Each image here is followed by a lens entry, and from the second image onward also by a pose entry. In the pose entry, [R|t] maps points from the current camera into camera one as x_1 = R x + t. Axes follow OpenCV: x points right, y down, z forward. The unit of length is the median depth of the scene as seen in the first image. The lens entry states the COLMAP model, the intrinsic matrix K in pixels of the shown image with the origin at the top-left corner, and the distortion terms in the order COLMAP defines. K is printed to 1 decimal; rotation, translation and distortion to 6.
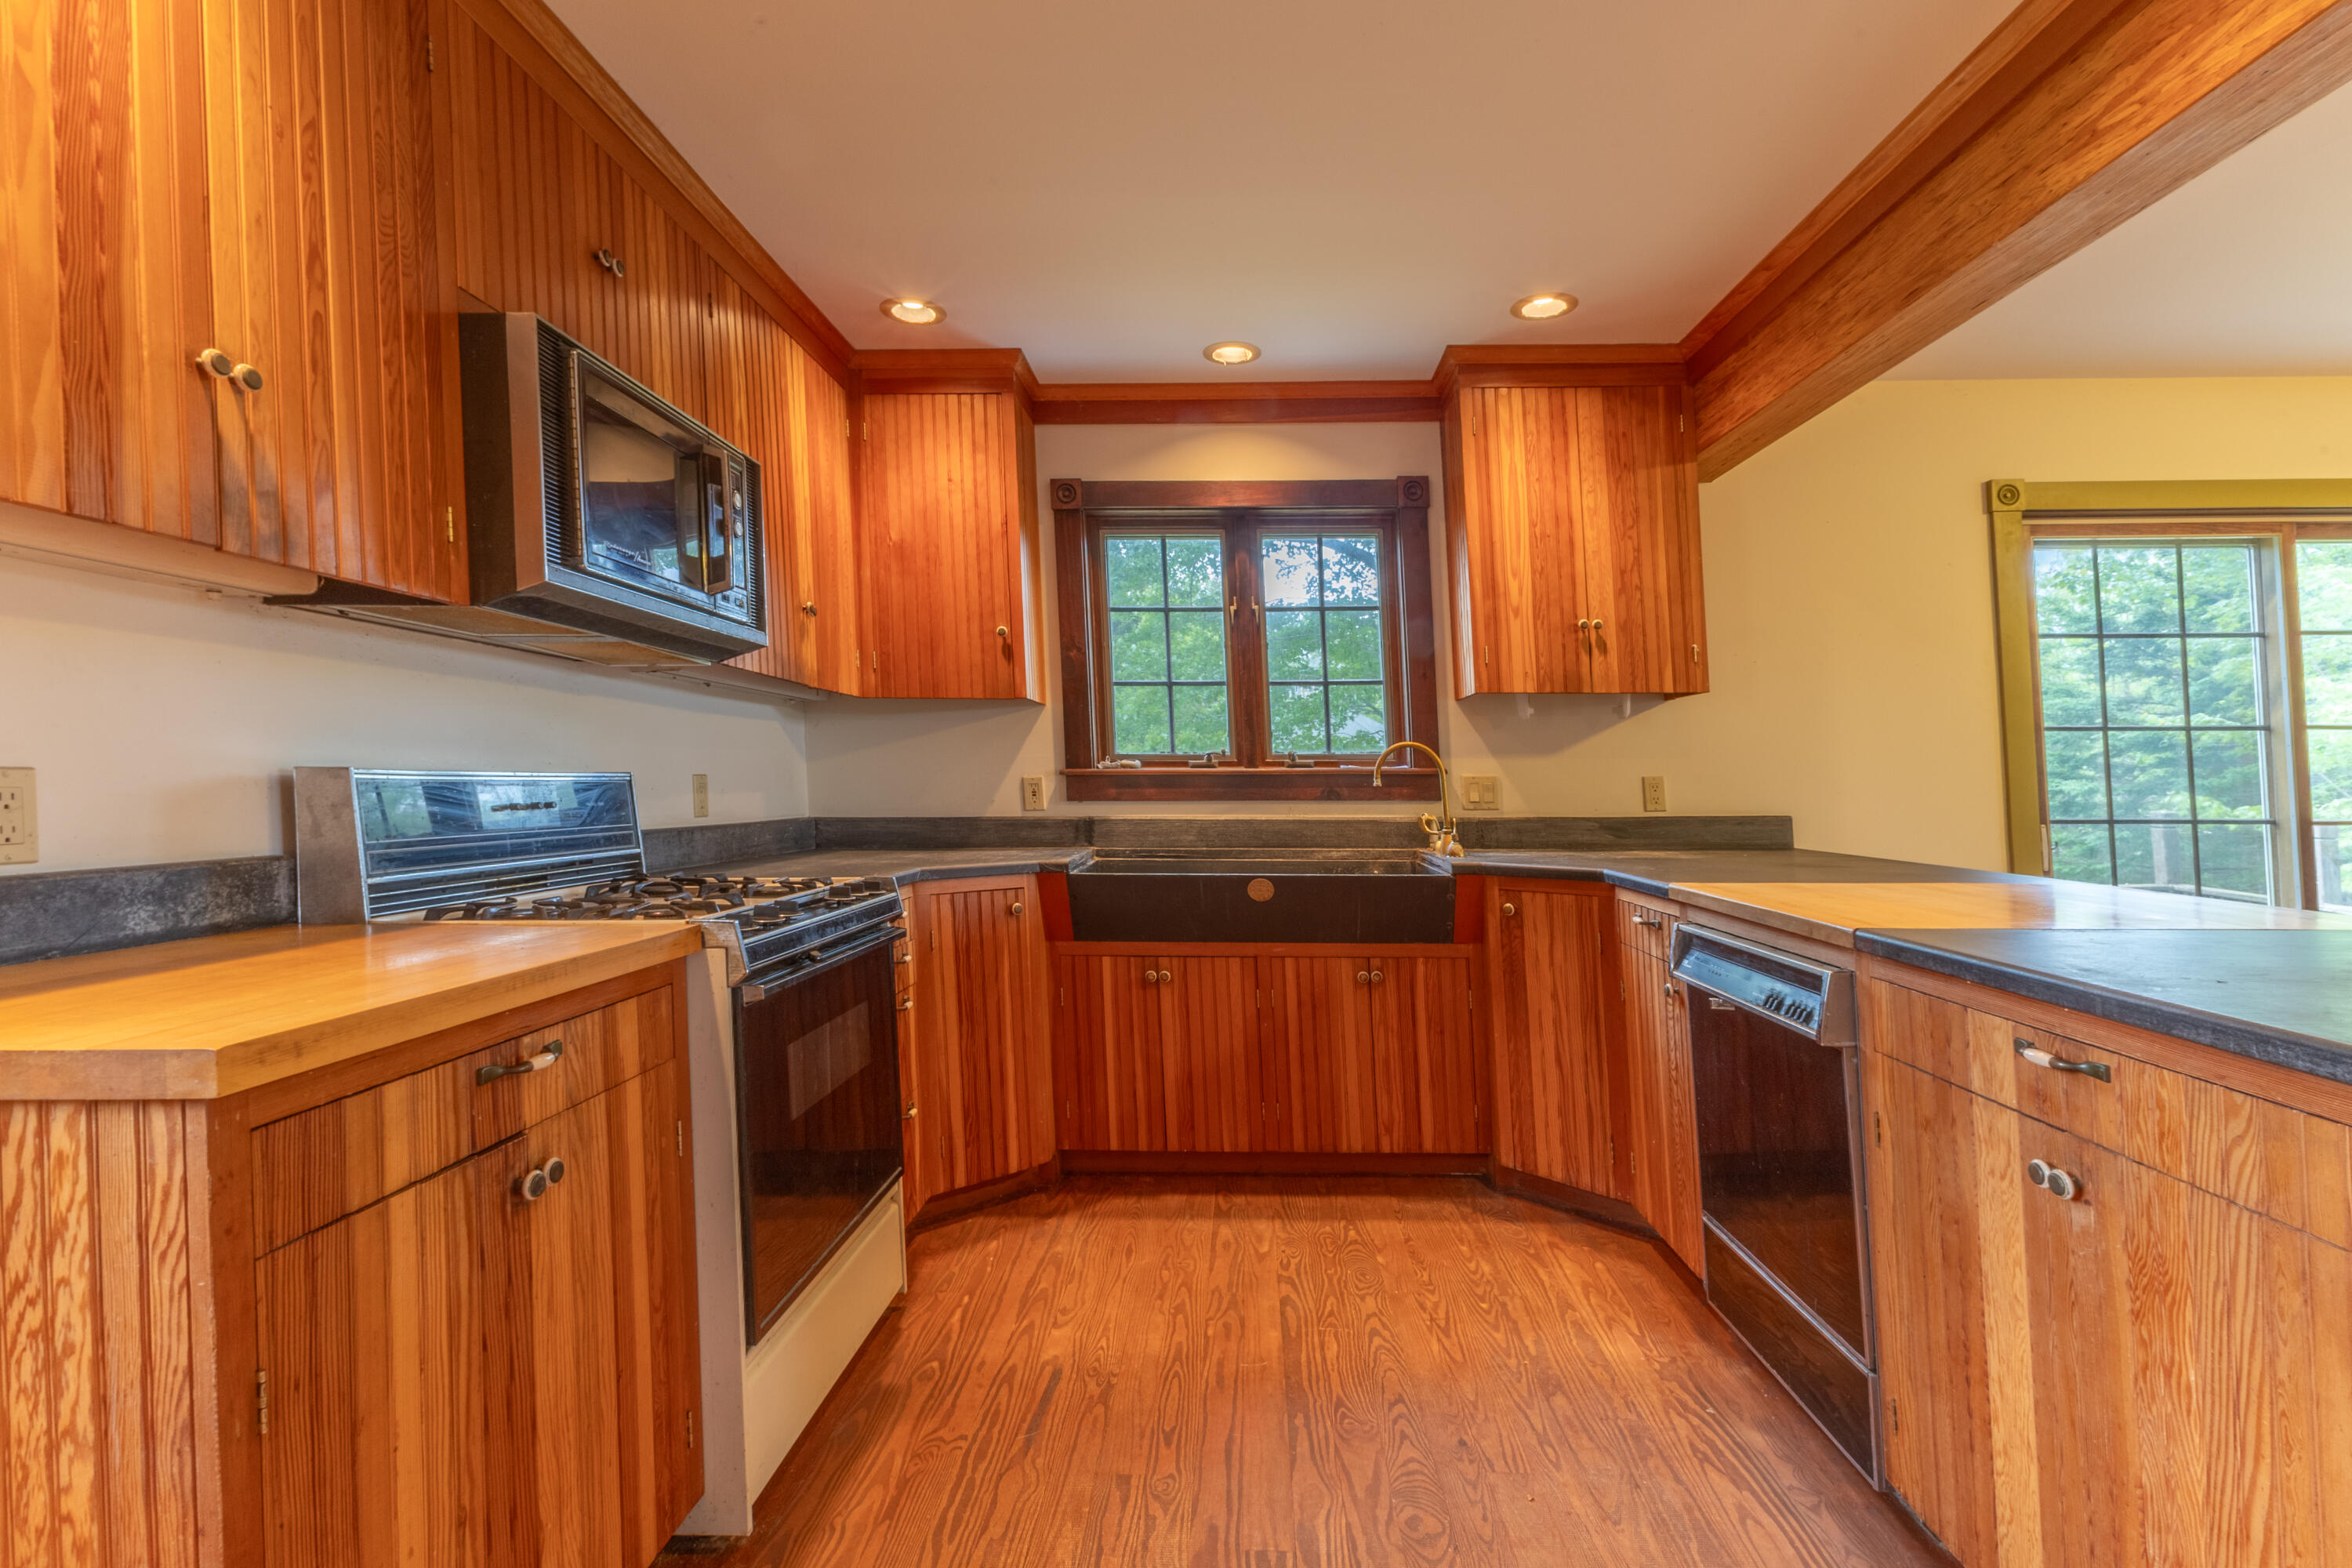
lens RADIAL K [[1111.7, 0, 1176.0], [0, 1111.7, 784.0], [0, 0, 1]] dist [-0.000180, -0.000051]
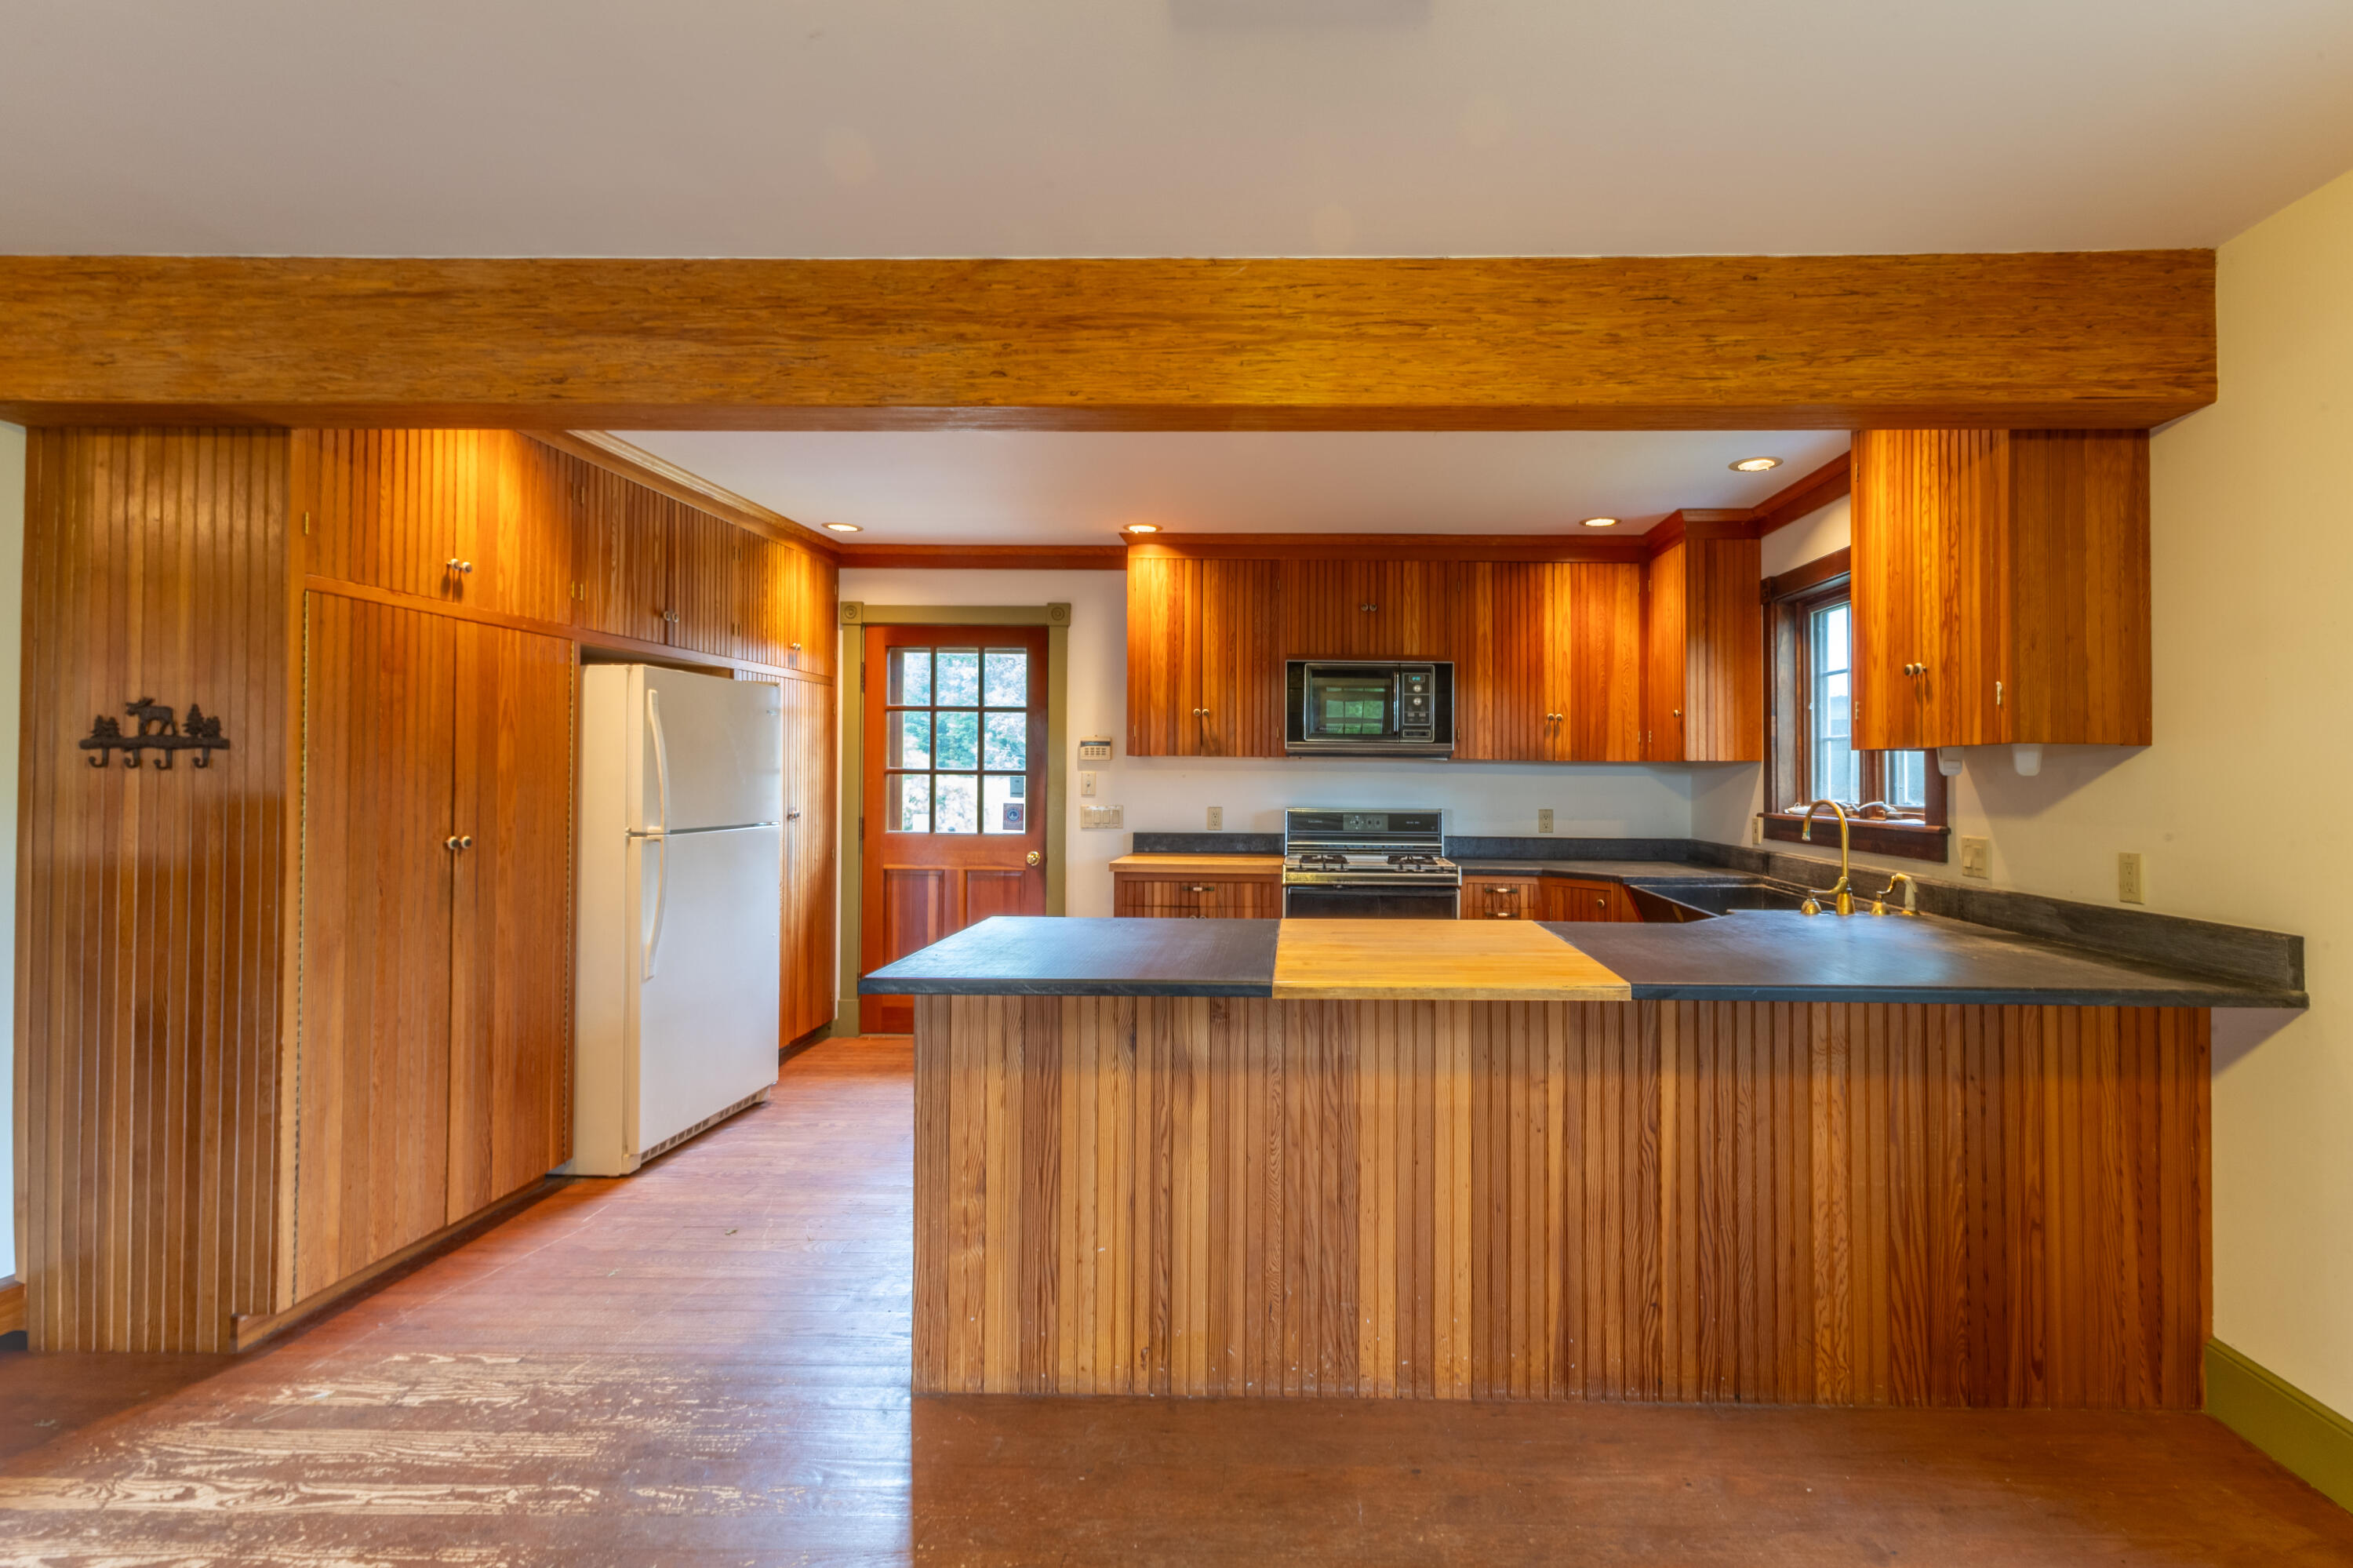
lens RADIAL K [[1018.2, 0, 1176.8], [0, 1018.2, 748.2], [0, 0, 1]] dist [-0.000707, -0.000249]
pose [[-0.077215, -0.025603, -0.996686, 1.202109], [-0.000885, 0.999672, -0.025611, -0.060556], [0.997014, -0.001096, -0.077212, 0.484704]]
